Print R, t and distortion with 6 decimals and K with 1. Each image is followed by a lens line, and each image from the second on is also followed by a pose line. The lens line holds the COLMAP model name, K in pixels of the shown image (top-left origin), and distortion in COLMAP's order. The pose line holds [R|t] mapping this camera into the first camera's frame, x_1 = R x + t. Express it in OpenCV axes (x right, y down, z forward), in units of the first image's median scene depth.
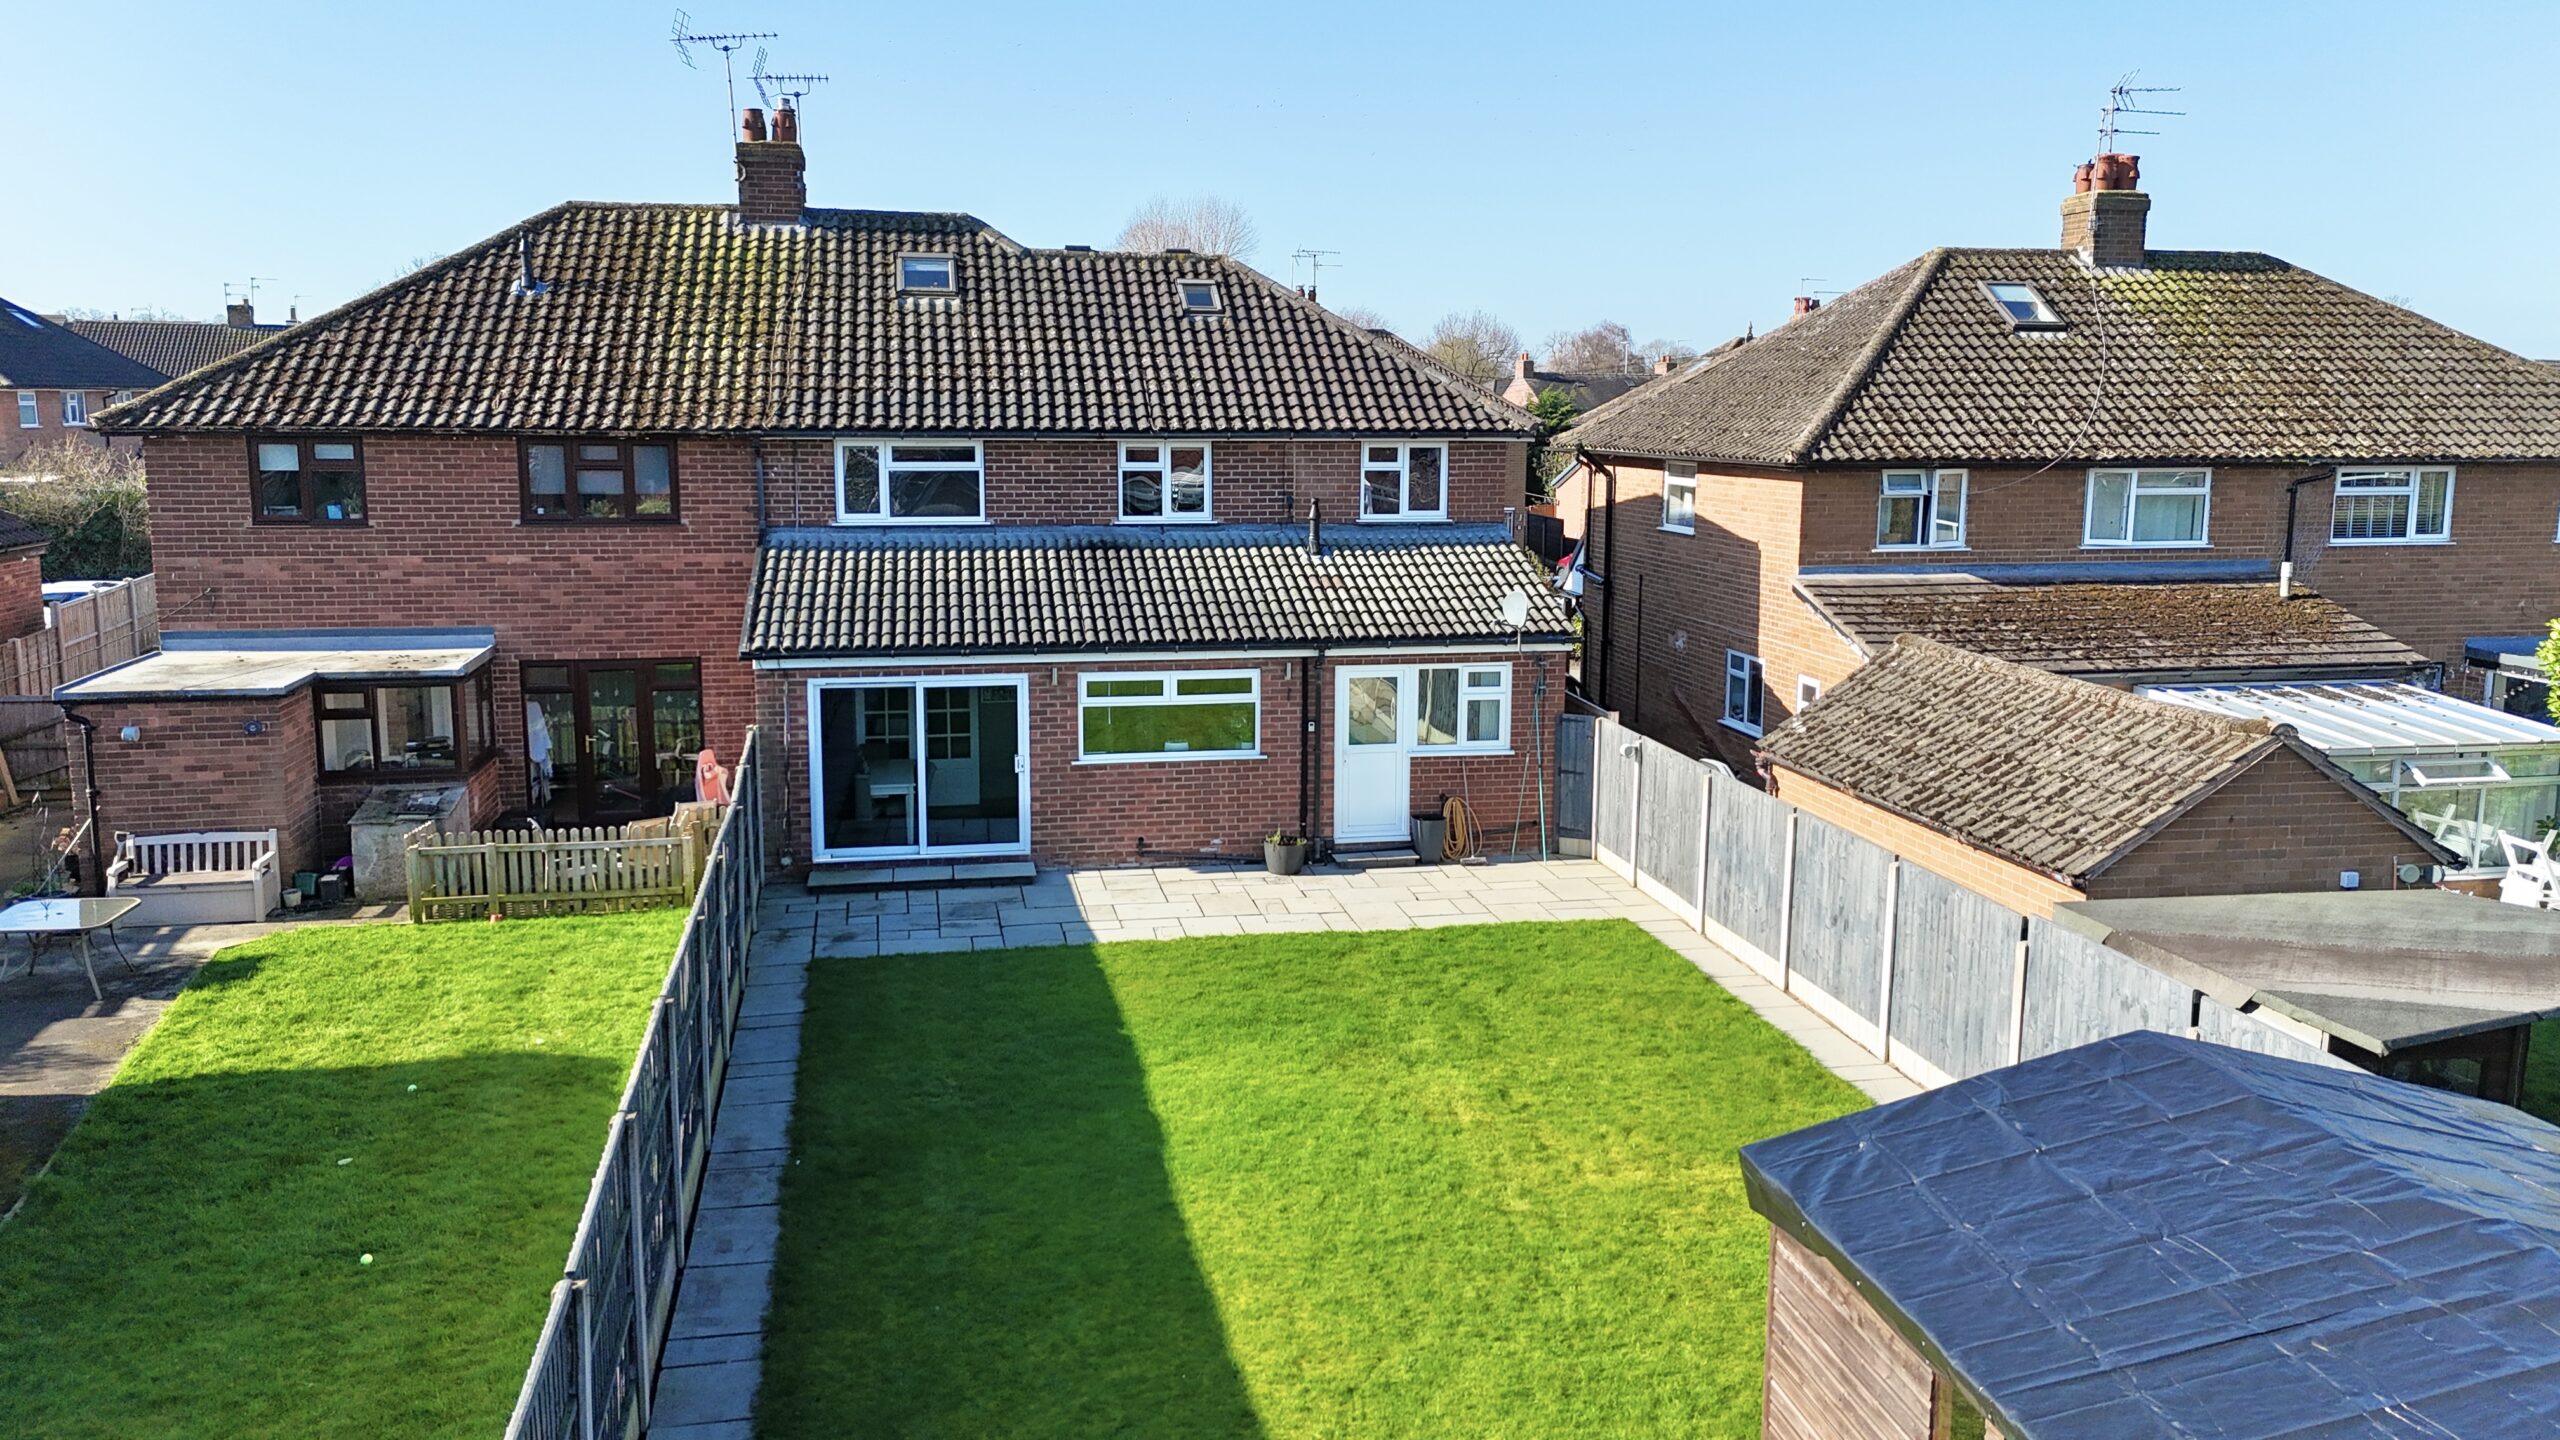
lens RADIAL K [[1889.8, 0, 1300.1], [0, 1889.8, 717.8], [0, 0, 1]] dist [0.091000, -0.016376]
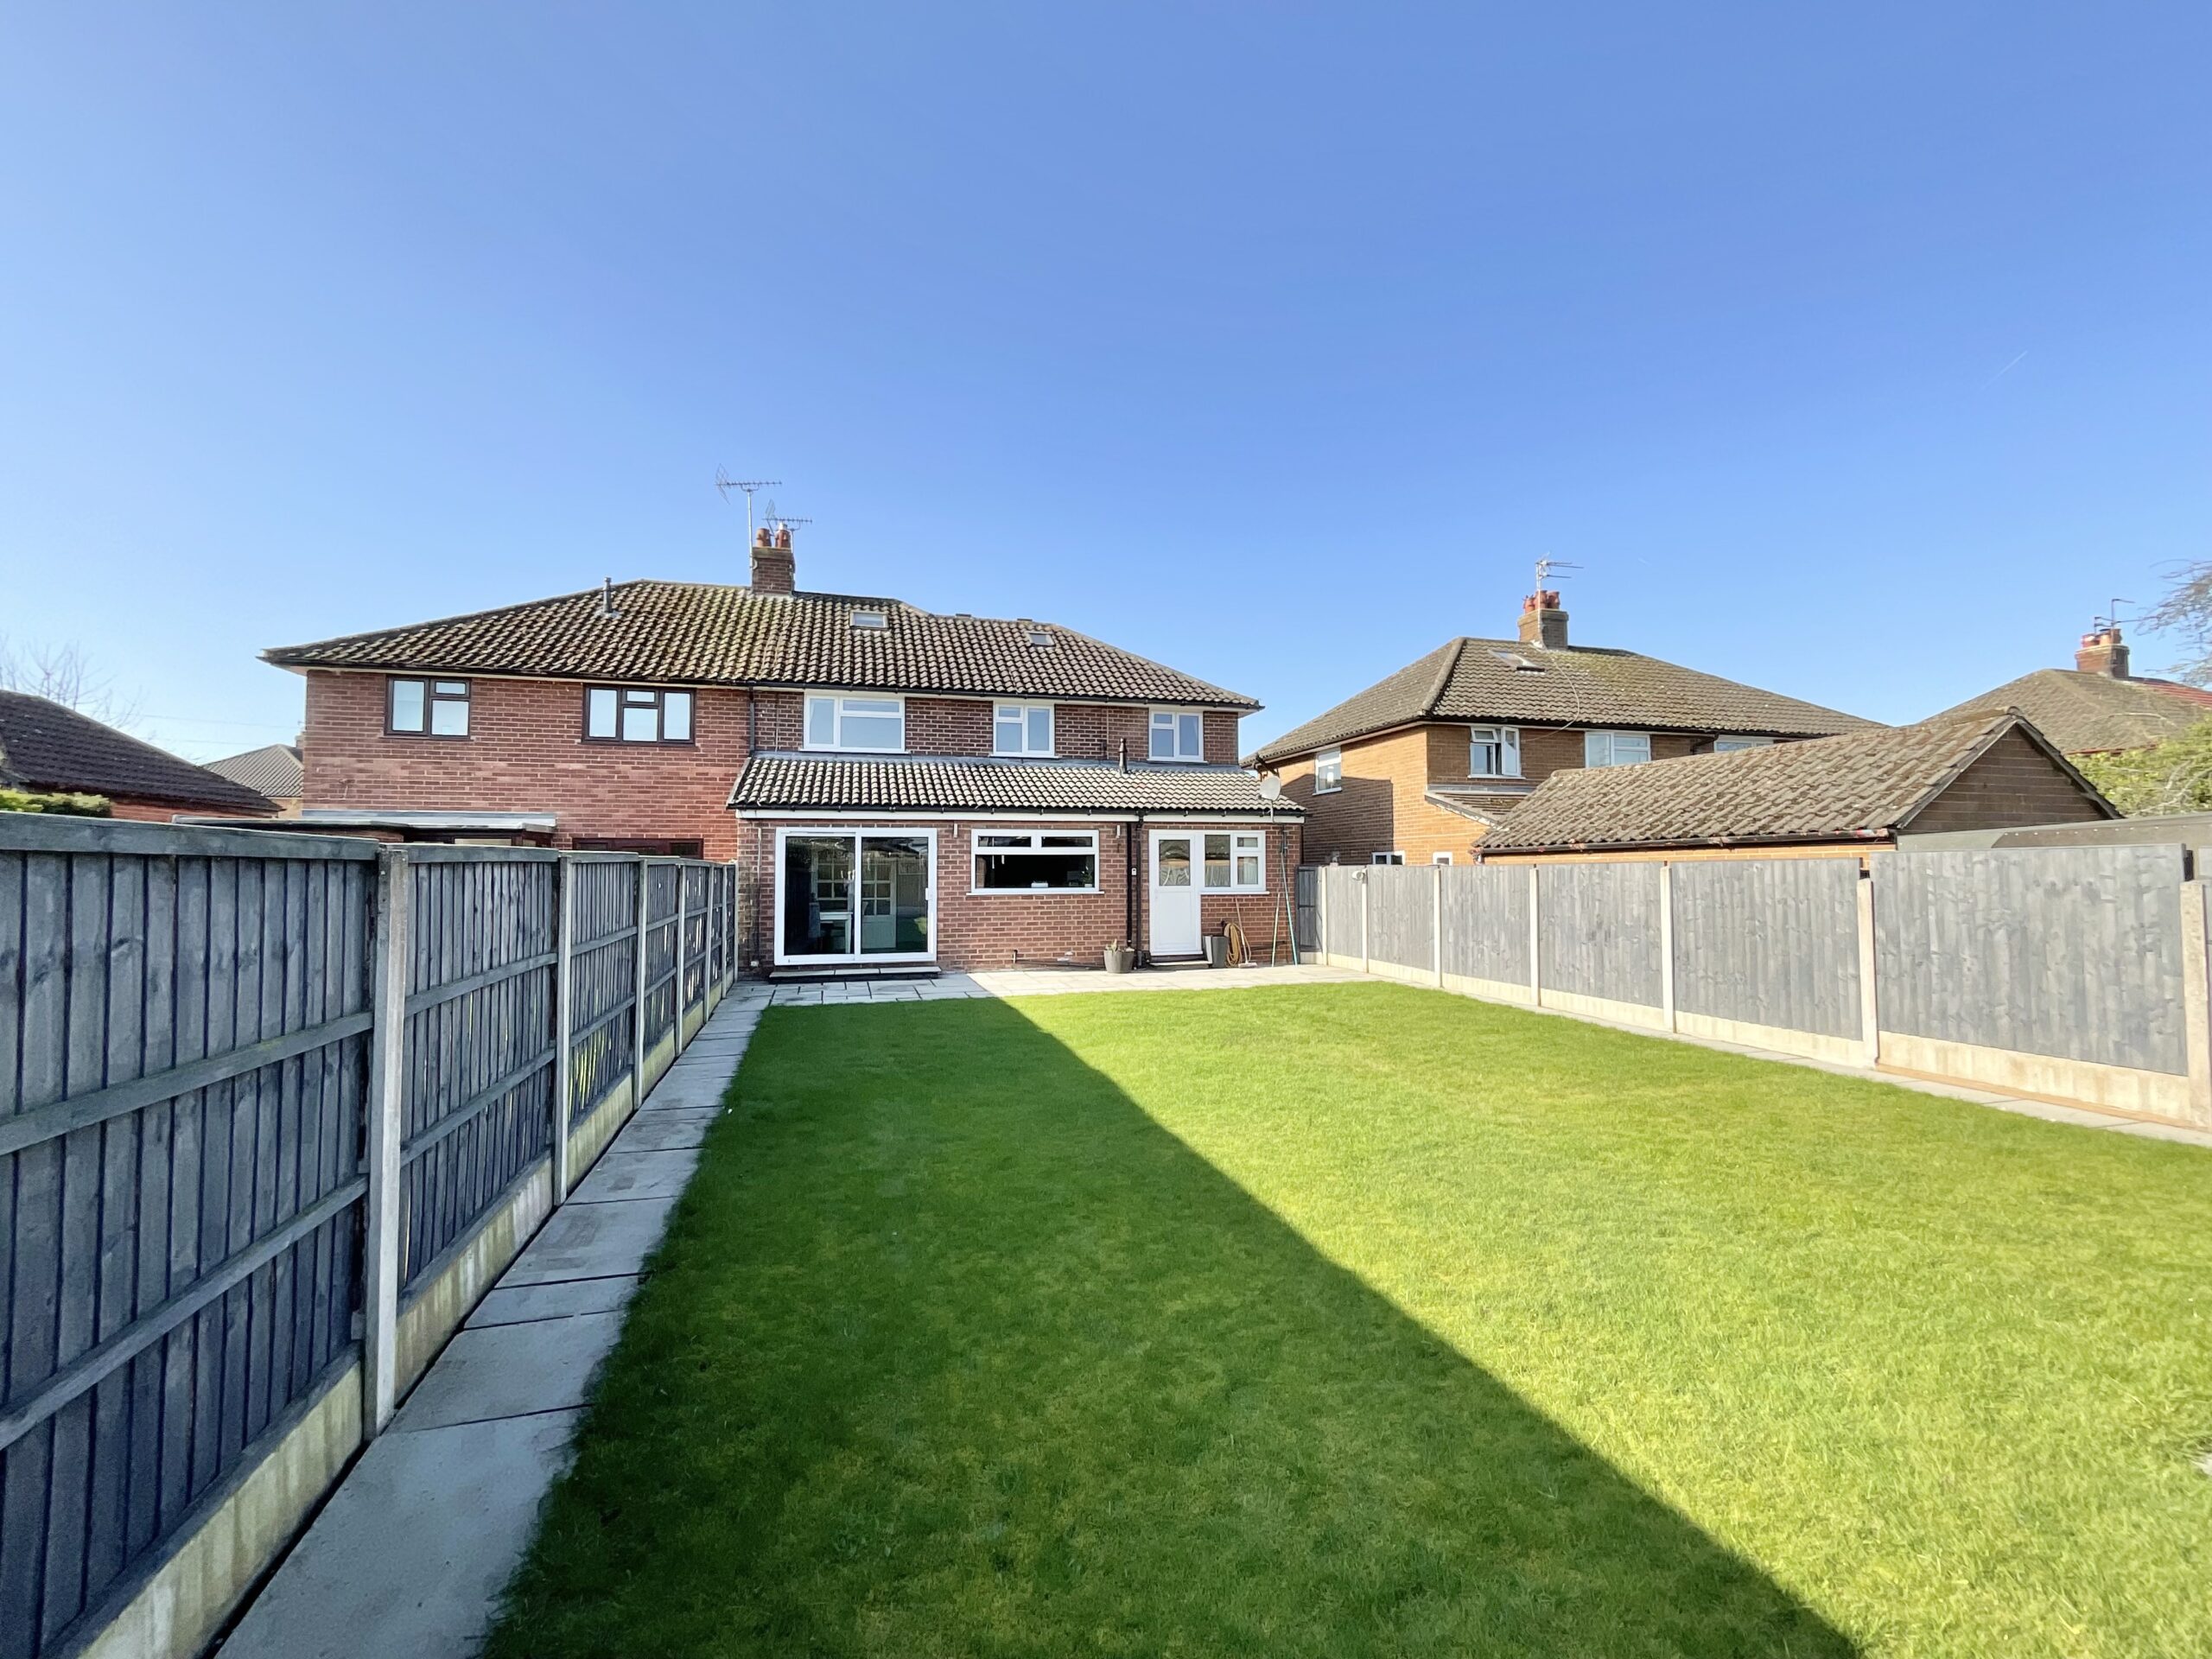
lens RADIAL K [[909.0, 0, 1111.3], [0, 909.0, 841.8], [0, 0, 1]] dist [0.001542, 0.001408]
pose [[0.996319, -0.009593, 0.085187, -0.070468], [0.026528, 0.979445, -0.199959, 0.121797], [-0.081517, 0.201483, 0.976094, 0.324880]]
